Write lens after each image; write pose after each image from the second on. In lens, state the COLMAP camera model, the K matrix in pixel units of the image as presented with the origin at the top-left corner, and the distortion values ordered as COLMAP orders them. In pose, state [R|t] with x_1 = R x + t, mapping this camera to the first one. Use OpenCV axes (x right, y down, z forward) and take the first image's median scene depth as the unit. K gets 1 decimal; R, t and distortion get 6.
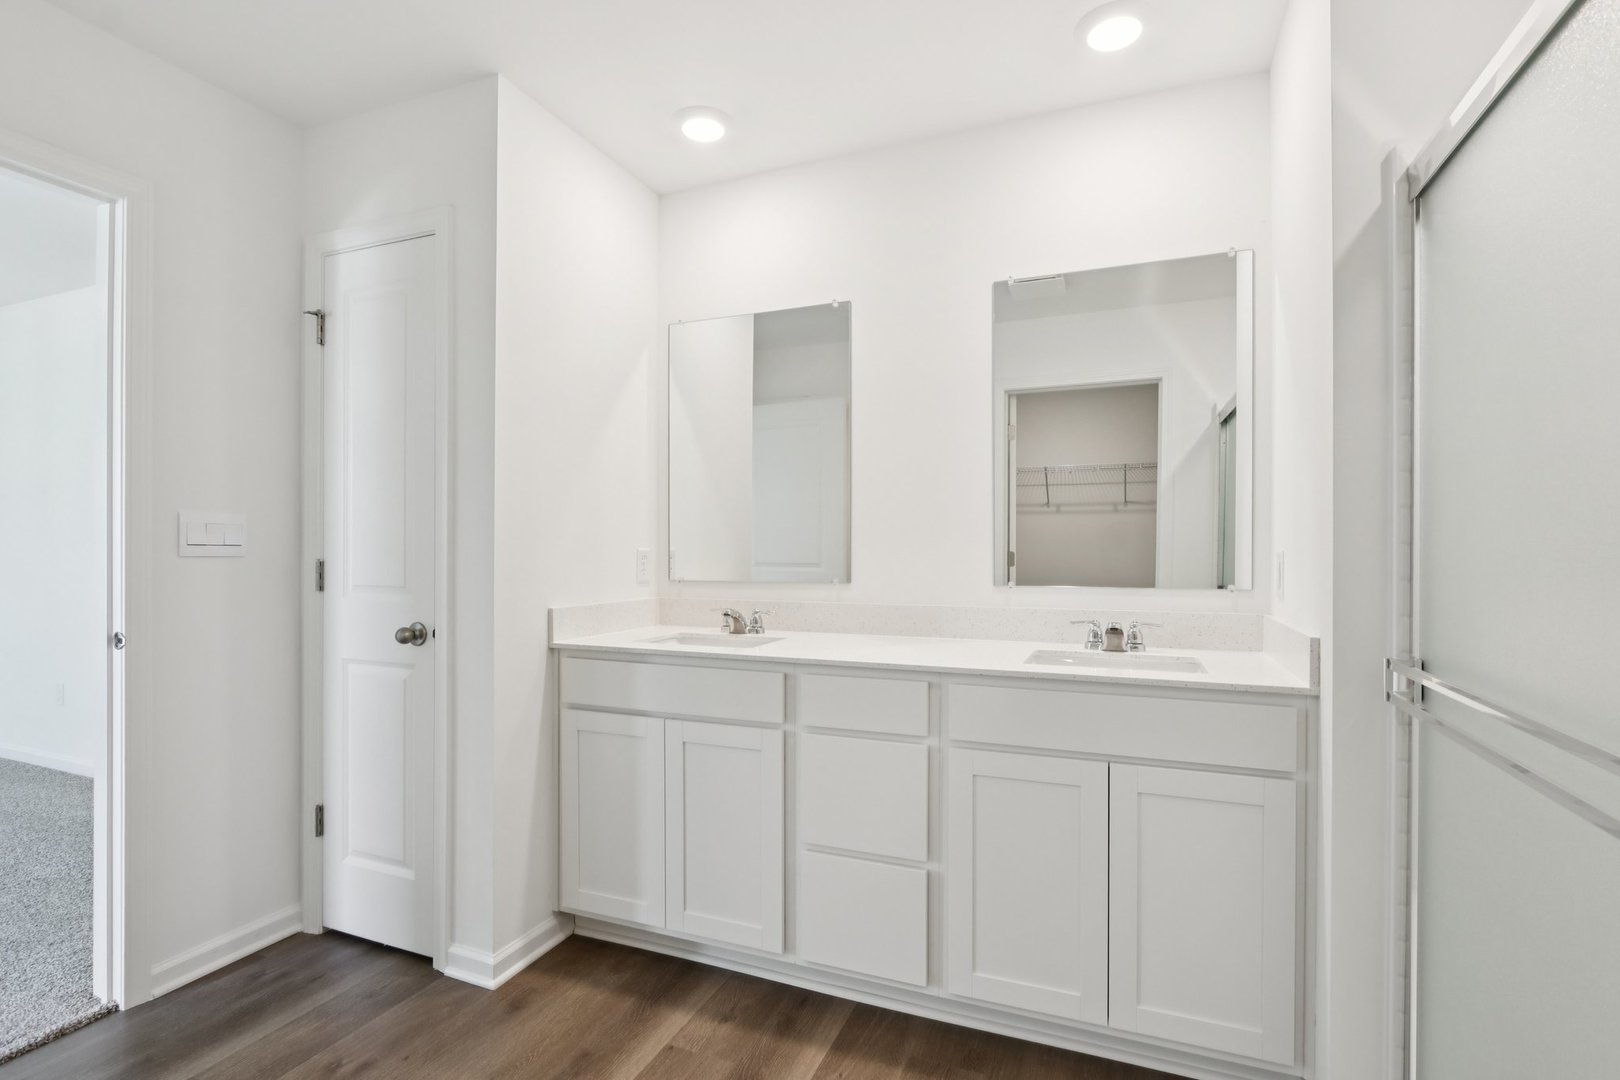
lens RADIAL K [[781.8, 0, 799.9], [0, 781.8, 543.1], [0, 0, 1]] dist [-0.003577, 0.014552]
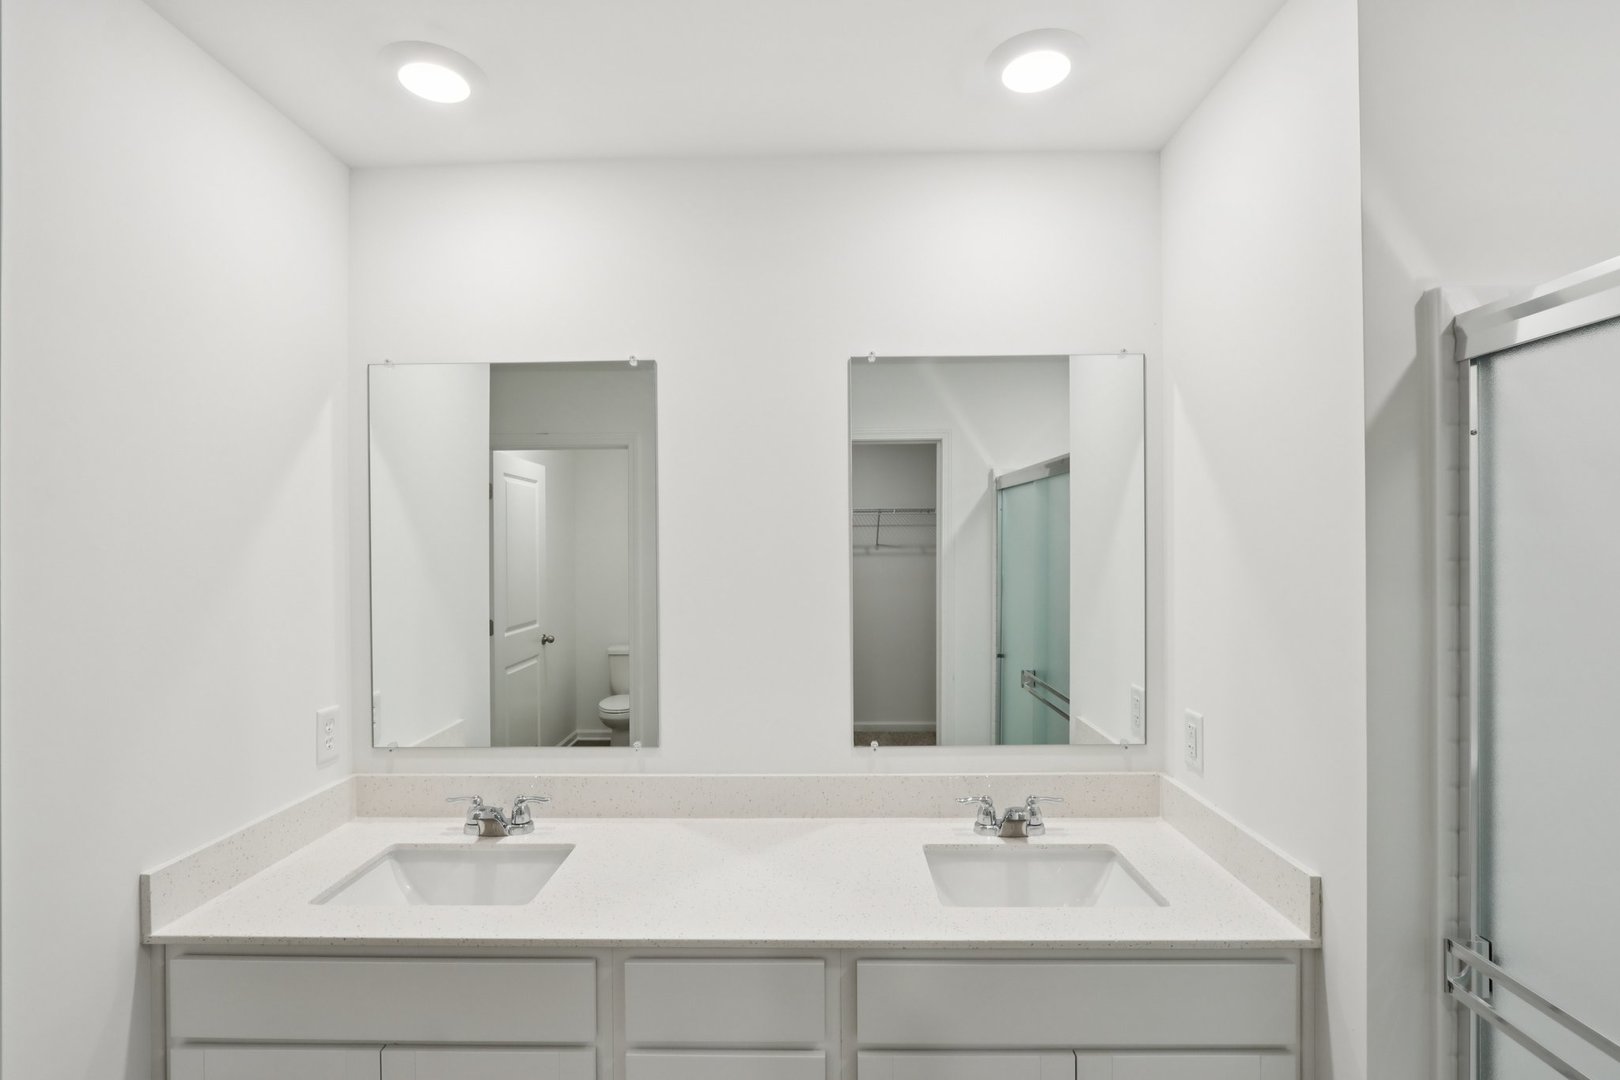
lens RADIAL K [[768.3, 0, 802.3], [0, 768.3, 538.3], [0, 0, 1]] dist [-0.001559, 0.000151]
pose [[0.930298, -0.008741, 0.366700, -0.076288], [0.009540, 0.999954, -0.000364, -0.150596], [-0.366680, 0.003837, 0.930339, 0.301465]]
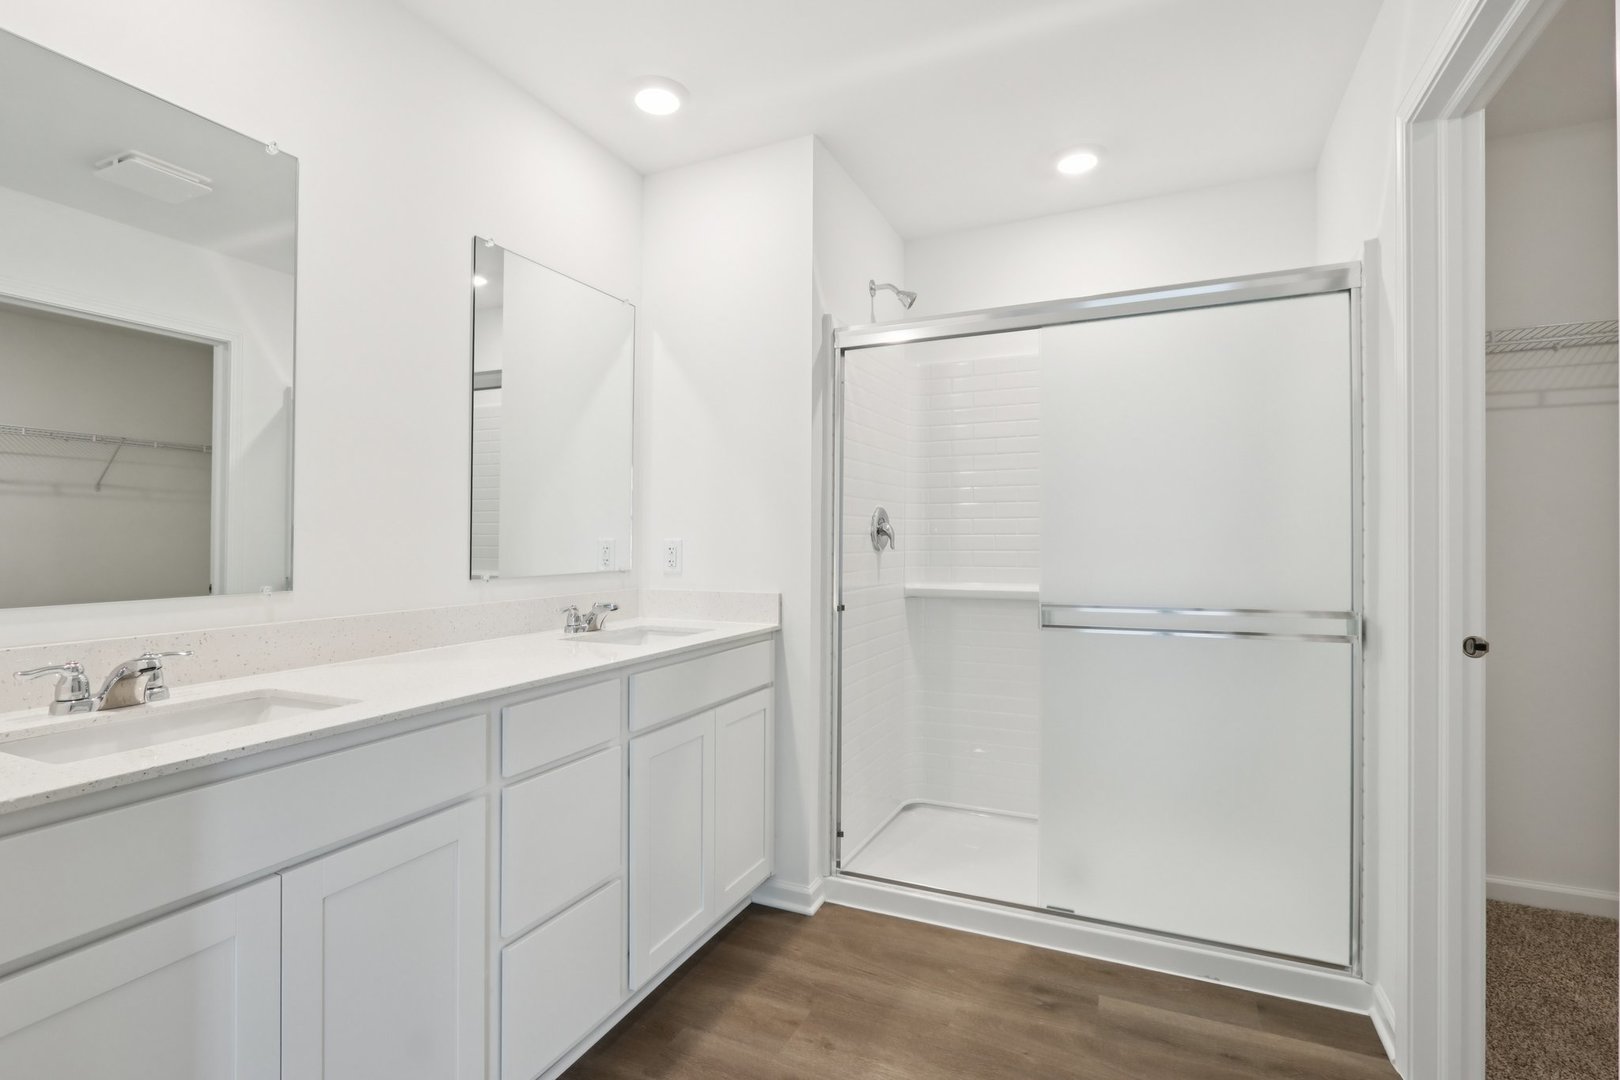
lens RADIAL K [[781.8, 0, 799.9], [0, 781.8, 543.1], [0, 0, 1]] dist [-0.003577, 0.014552]
pose [[0.030614, 0.004167, 0.999523, -0.603979], [0.001643, 0.999990, -0.004220, 0.016592], [-0.999530, 0.001771, 0.030607, 0.595949]]
